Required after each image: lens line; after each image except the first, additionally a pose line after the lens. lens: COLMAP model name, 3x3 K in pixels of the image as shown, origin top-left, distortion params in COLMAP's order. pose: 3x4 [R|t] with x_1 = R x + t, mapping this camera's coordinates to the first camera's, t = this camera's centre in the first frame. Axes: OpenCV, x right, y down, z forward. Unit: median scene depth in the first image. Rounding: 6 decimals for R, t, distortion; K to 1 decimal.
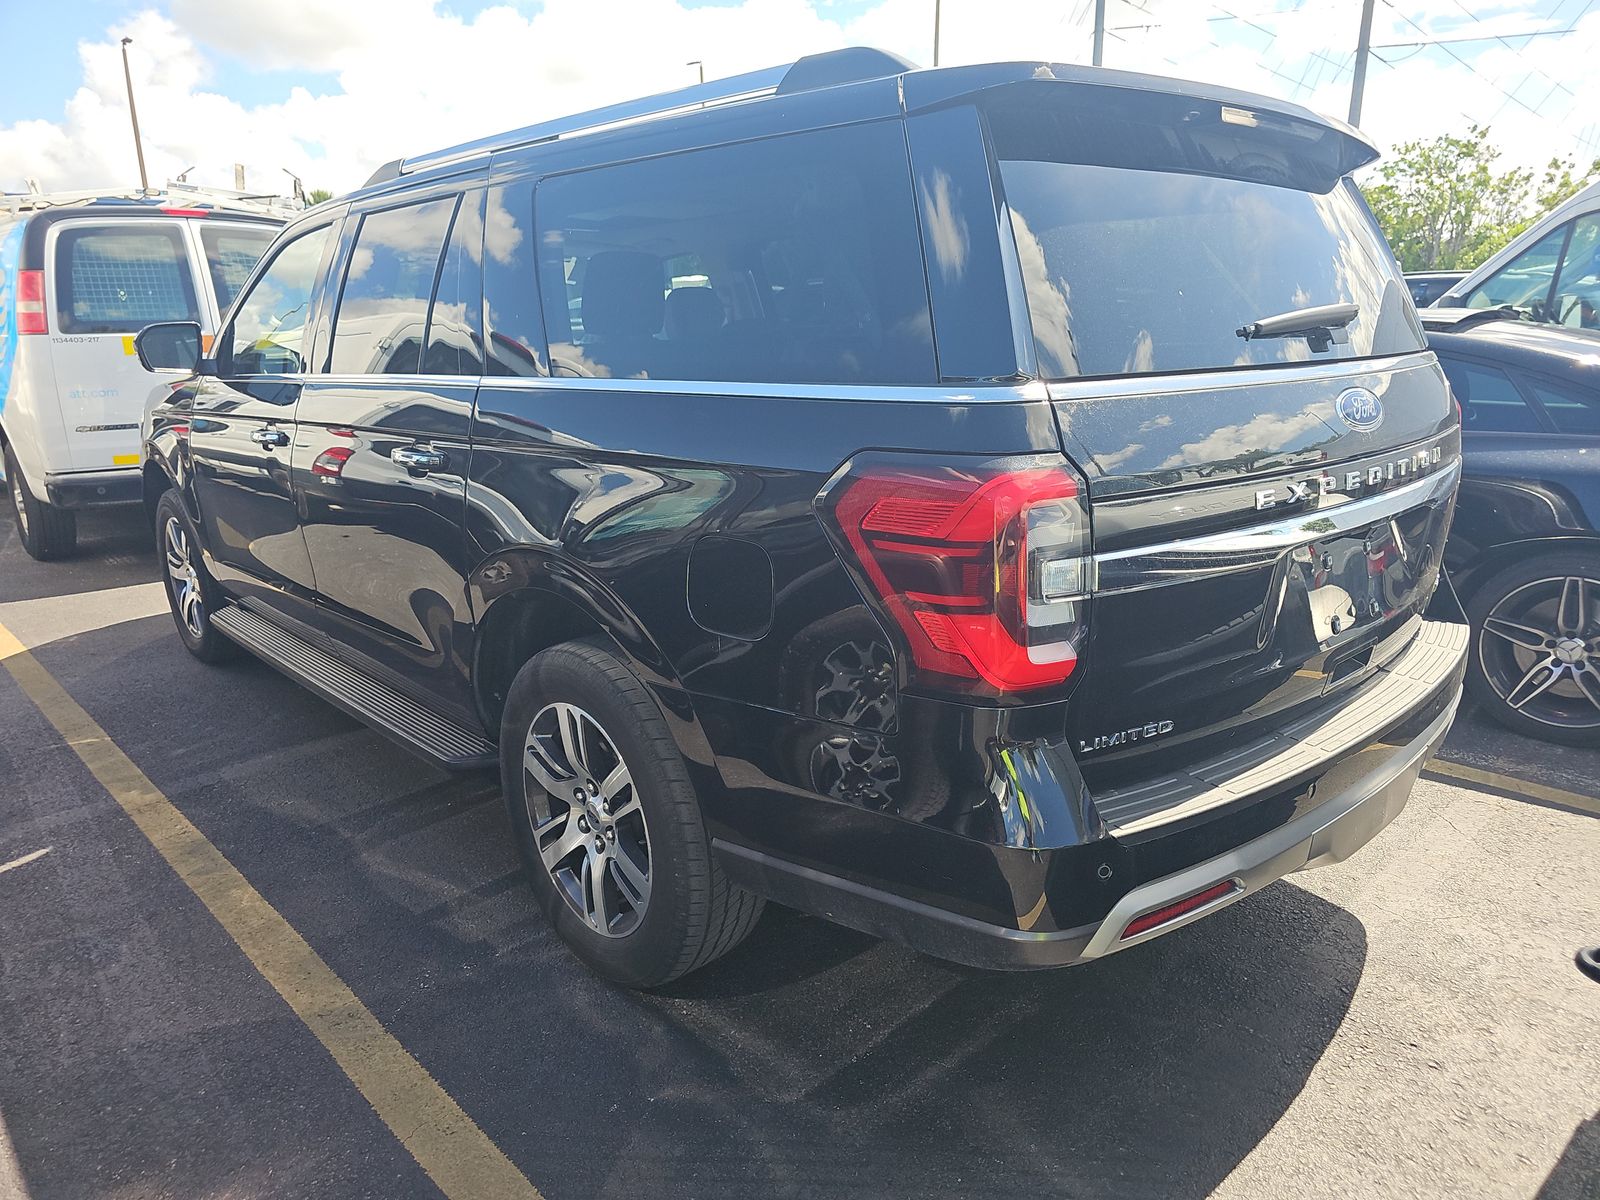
lens RADIAL K [[1184.9, 0, 867.1], [0, 1184.9, 604.4], [0, 0, 1]] dist [0.024445, -0.005654]
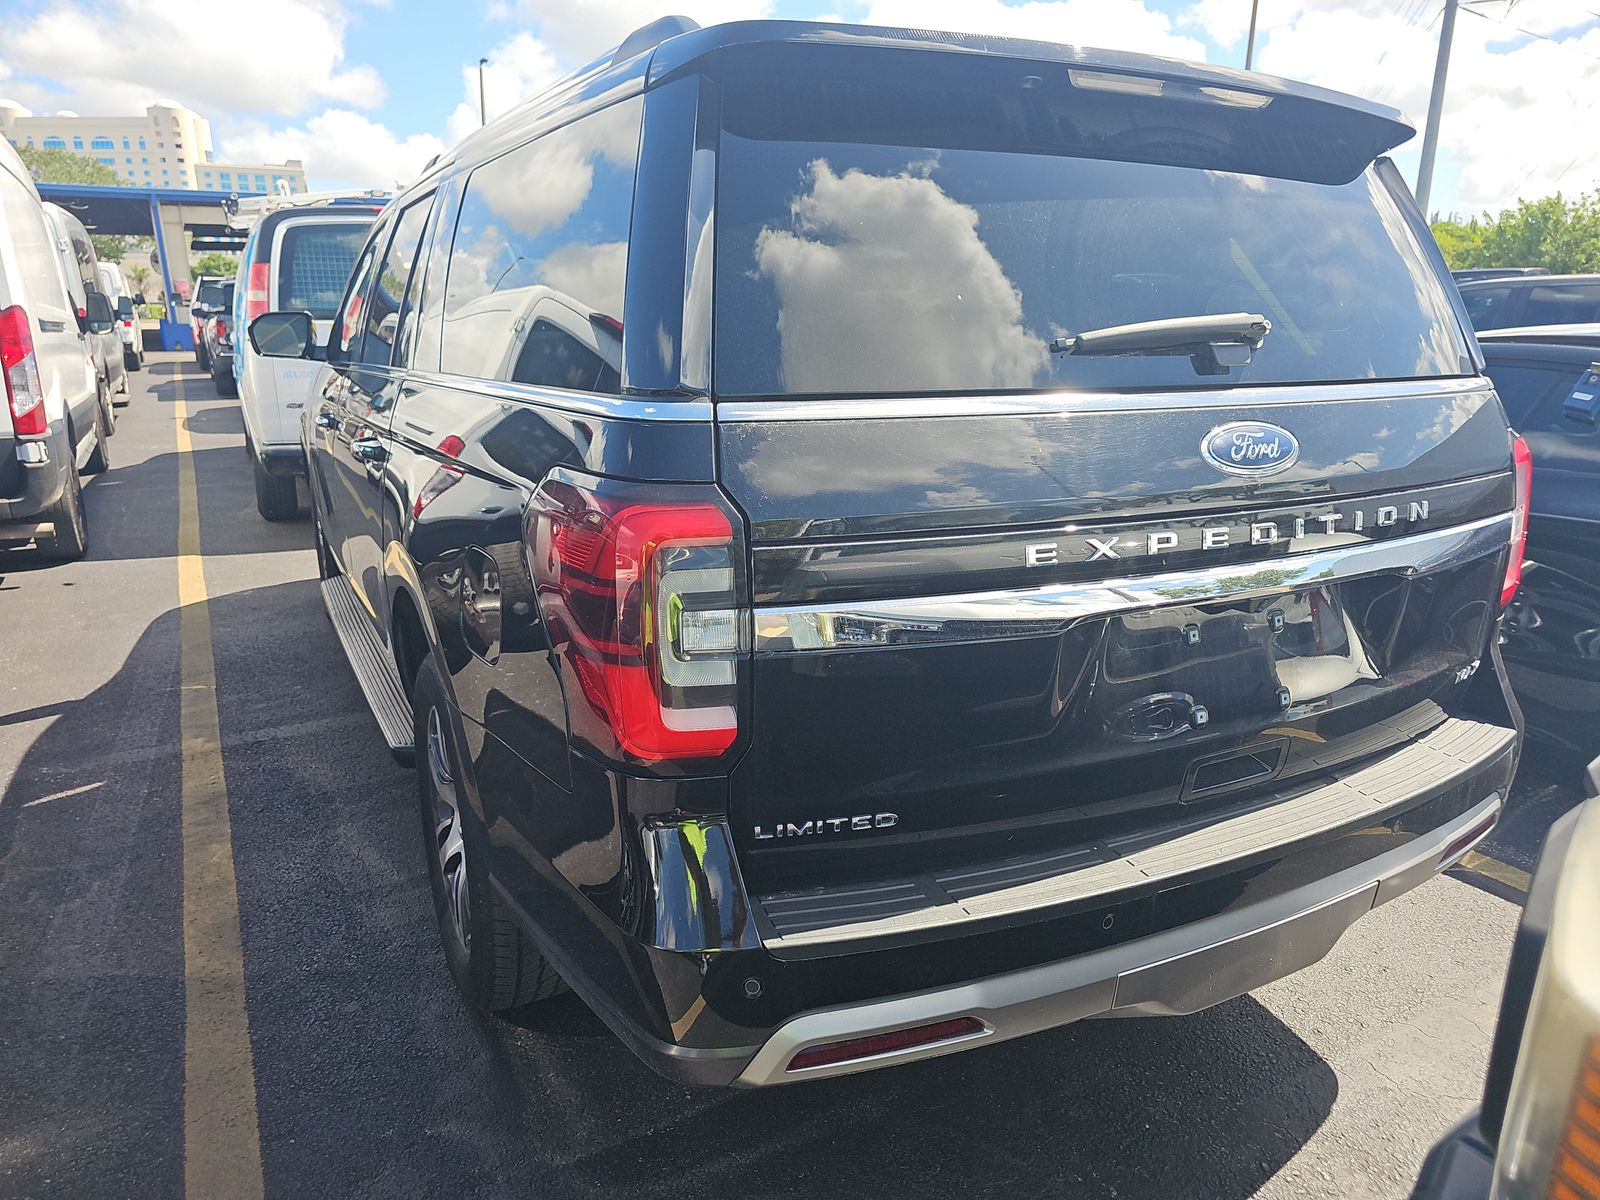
lens RADIAL K [[1199.2, 0, 804.2], [0, 1199.2, 595.4], [0, 0, 1]] dist [0.016362, -0.009222]
pose [[0.958847, 0.083151, -0.271475, 0.363415], [-0.085152, 0.996358, 0.004424, -0.045997], [0.270854, 0.018875, 0.962435, 0.158871]]
